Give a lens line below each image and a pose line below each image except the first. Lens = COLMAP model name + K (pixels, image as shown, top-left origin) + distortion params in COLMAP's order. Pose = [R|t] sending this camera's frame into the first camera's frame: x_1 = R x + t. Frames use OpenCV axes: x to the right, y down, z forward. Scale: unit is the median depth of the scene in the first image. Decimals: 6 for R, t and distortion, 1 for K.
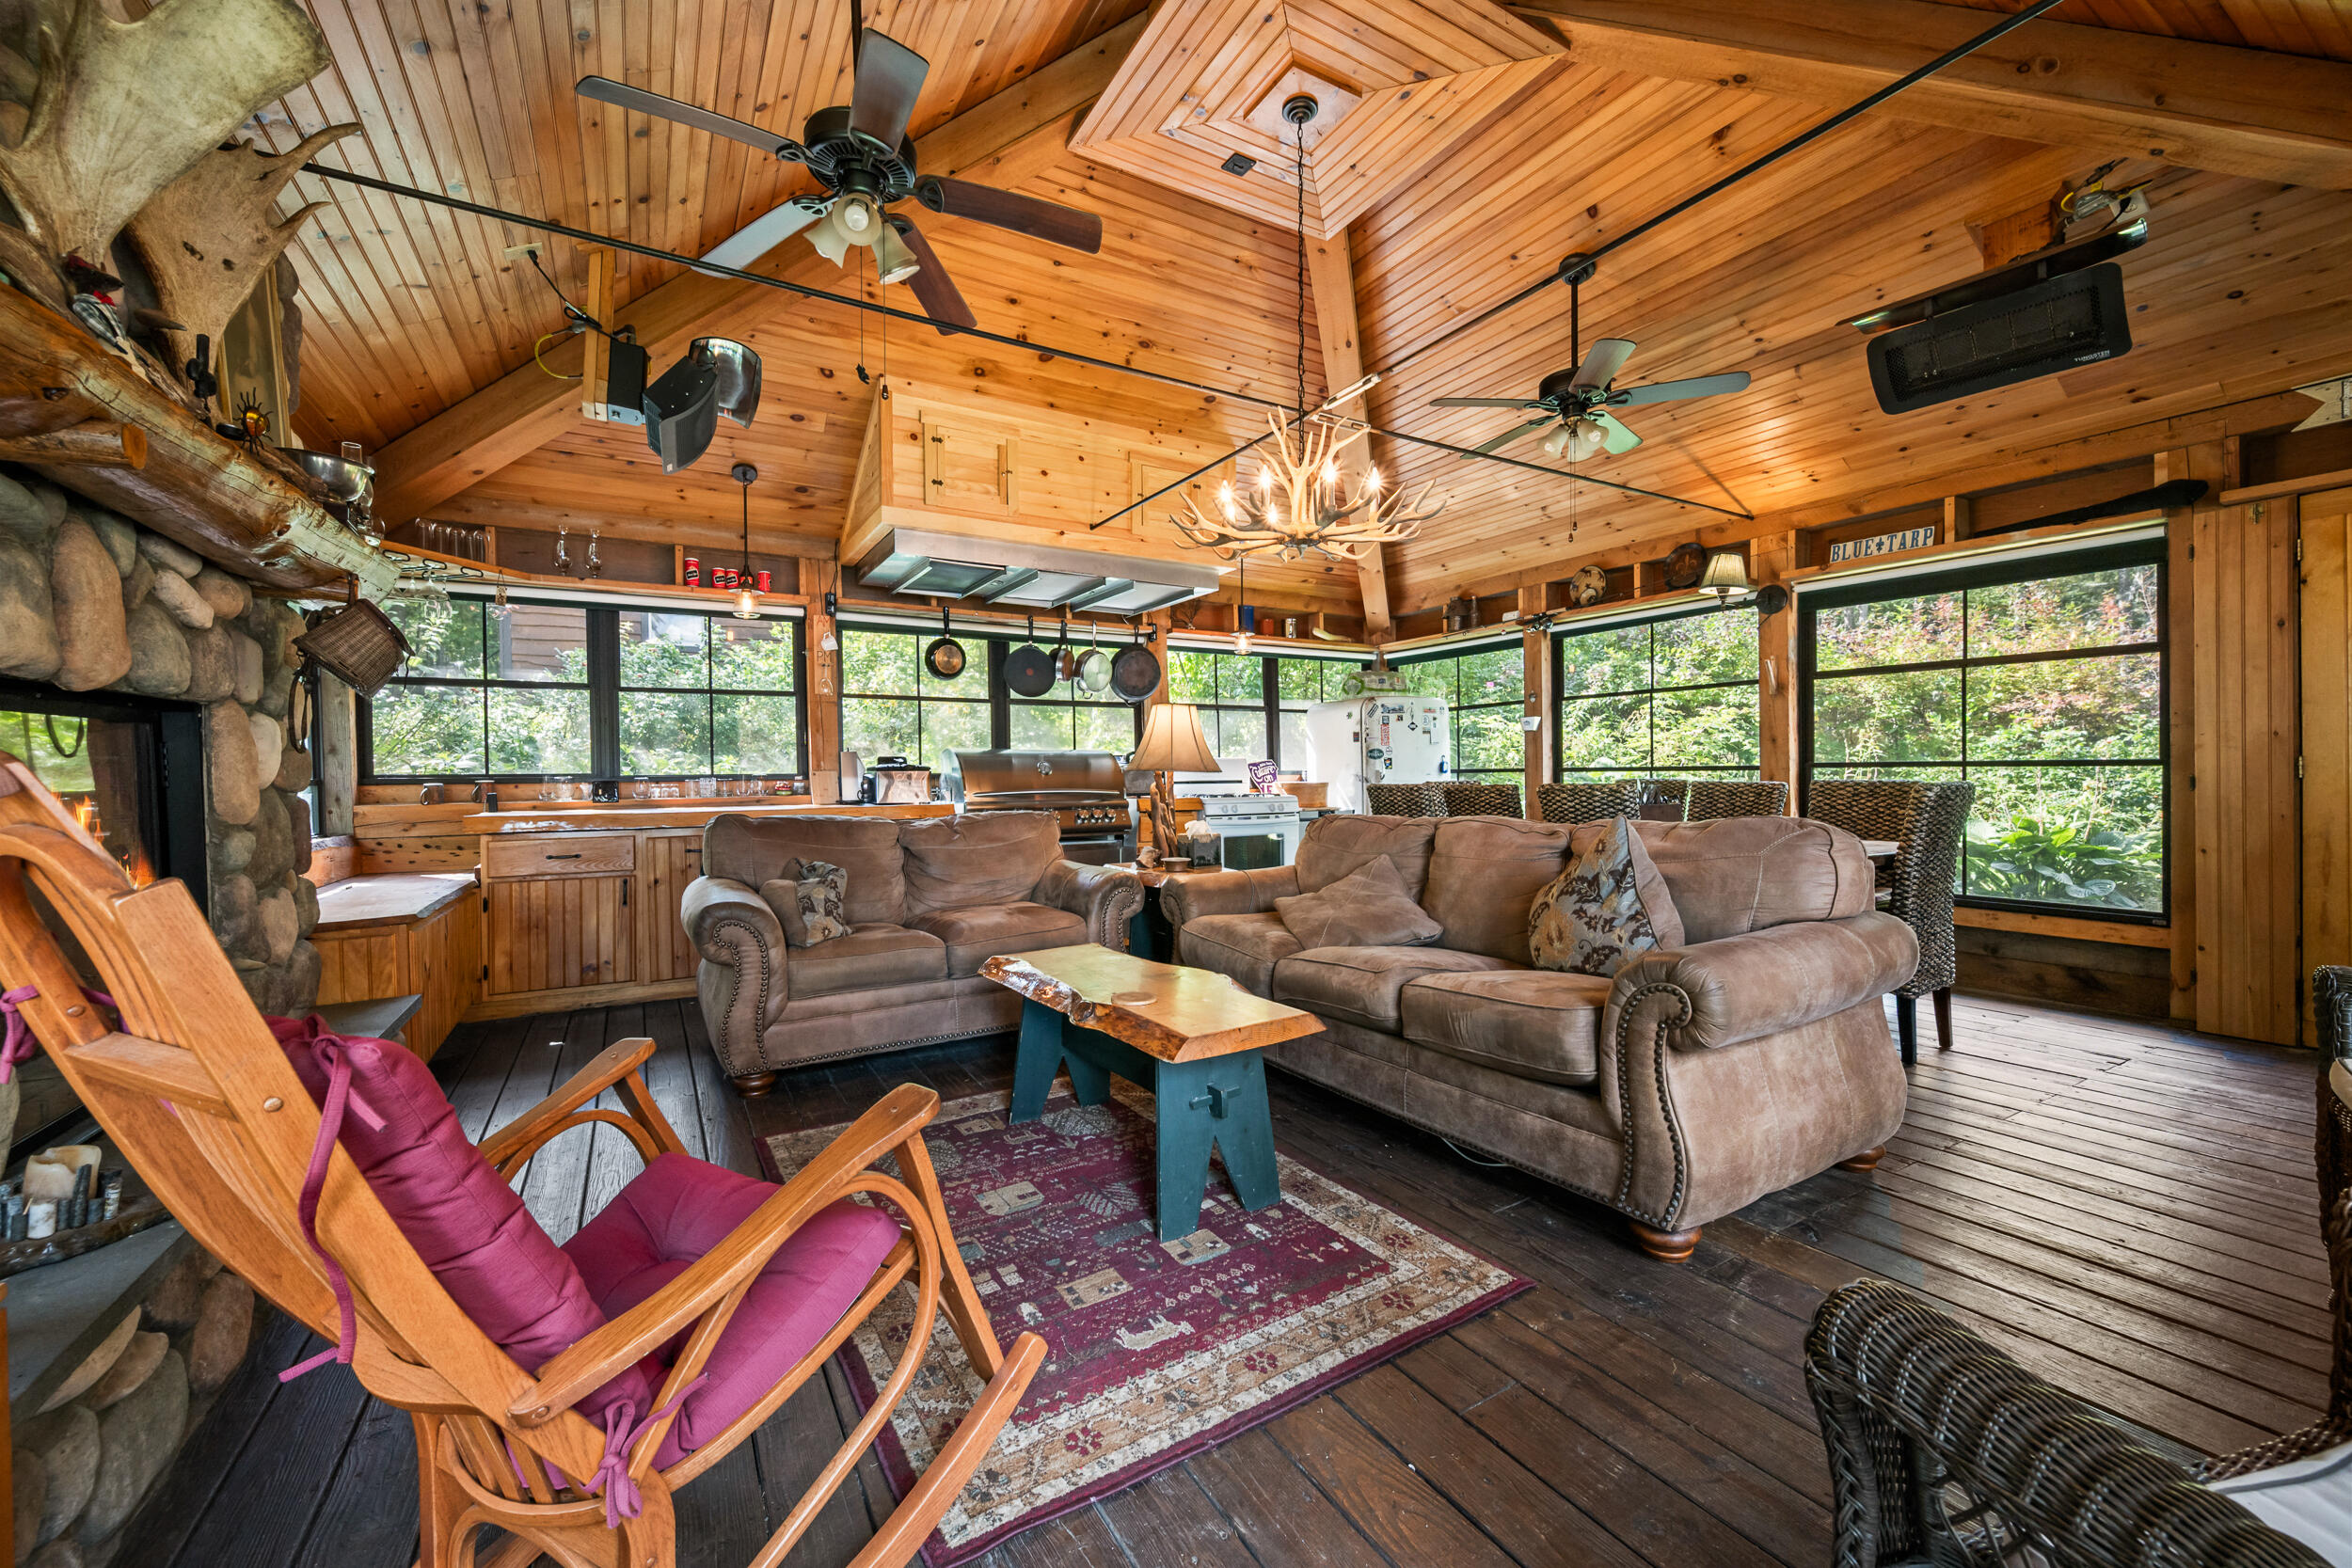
lens RADIAL K [[919.1, 0, 1186.2], [0, 919.1, 778.0], [0, 0, 1]] dist [0.000985, -0.000066]
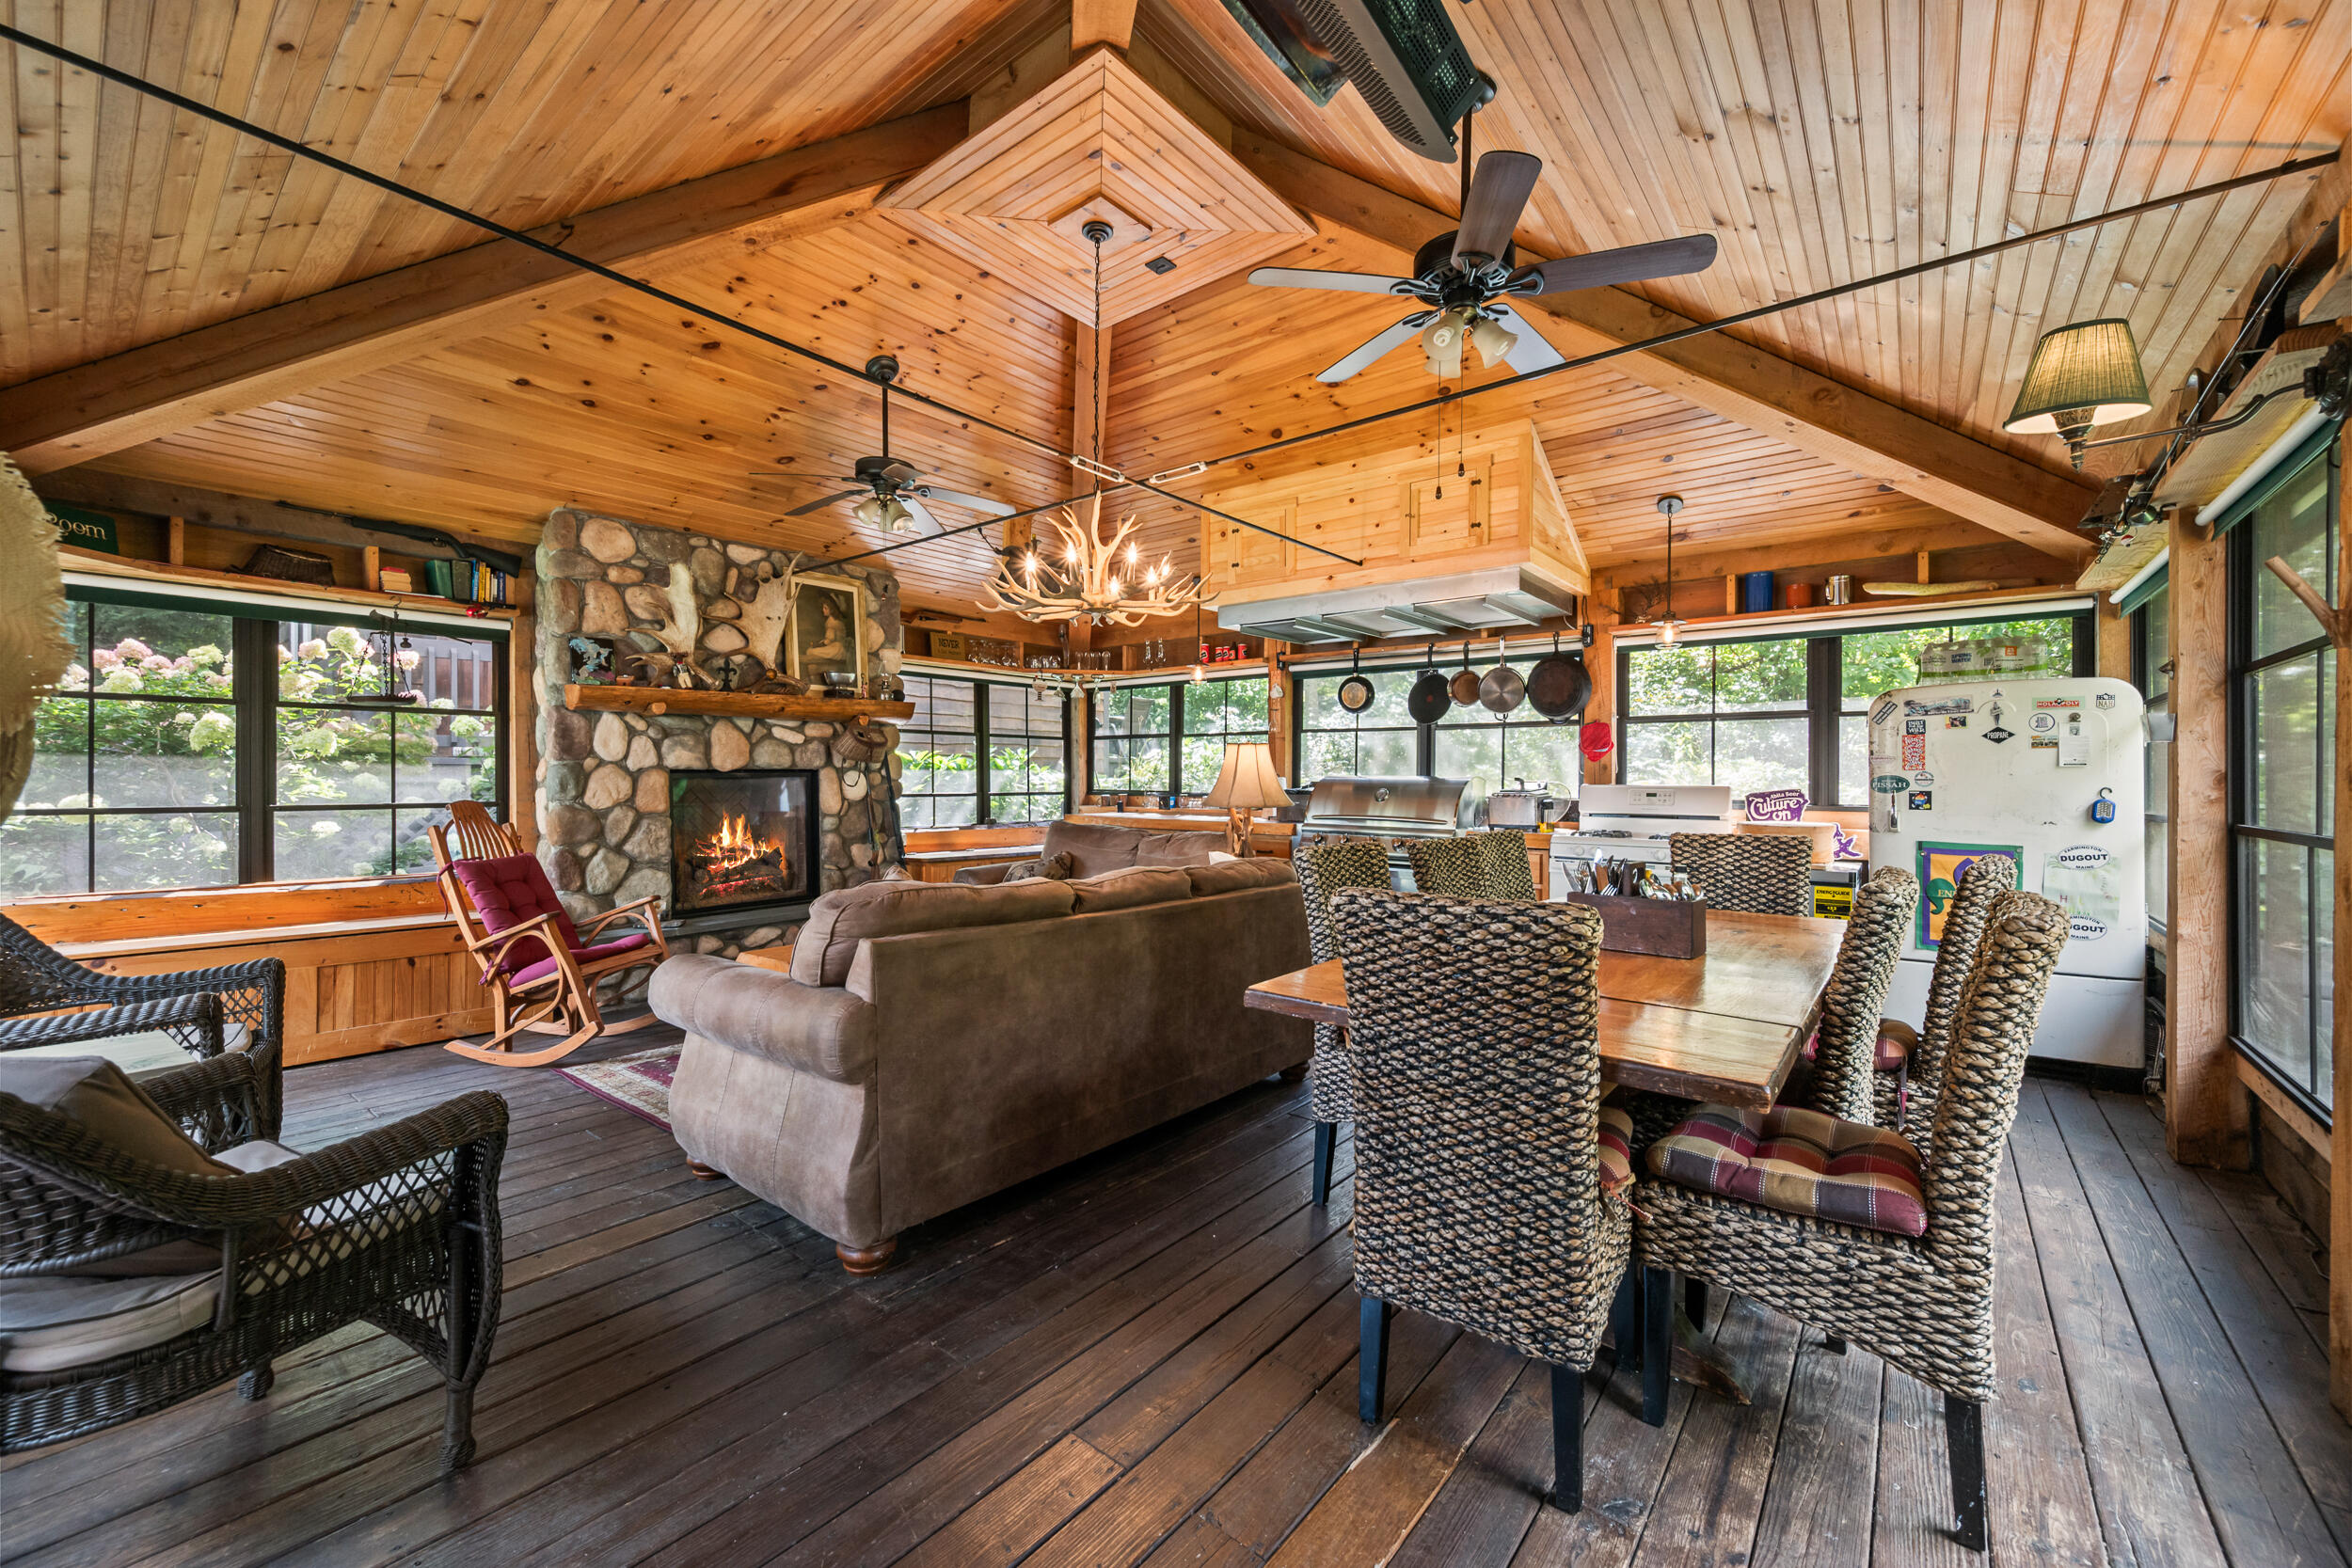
lens RADIAL K [[919.1, 0, 1182.1], [0, 919.1, 780.9], [0, 0, 1]] dist [0.000985, -0.000066]
pose [[0.346331, 0.017400, -0.937951, 0.672709], [-0.010707, 0.999836, 0.014595, -0.035287], [0.938051, 0.004988, 0.346460, 0.384988]]
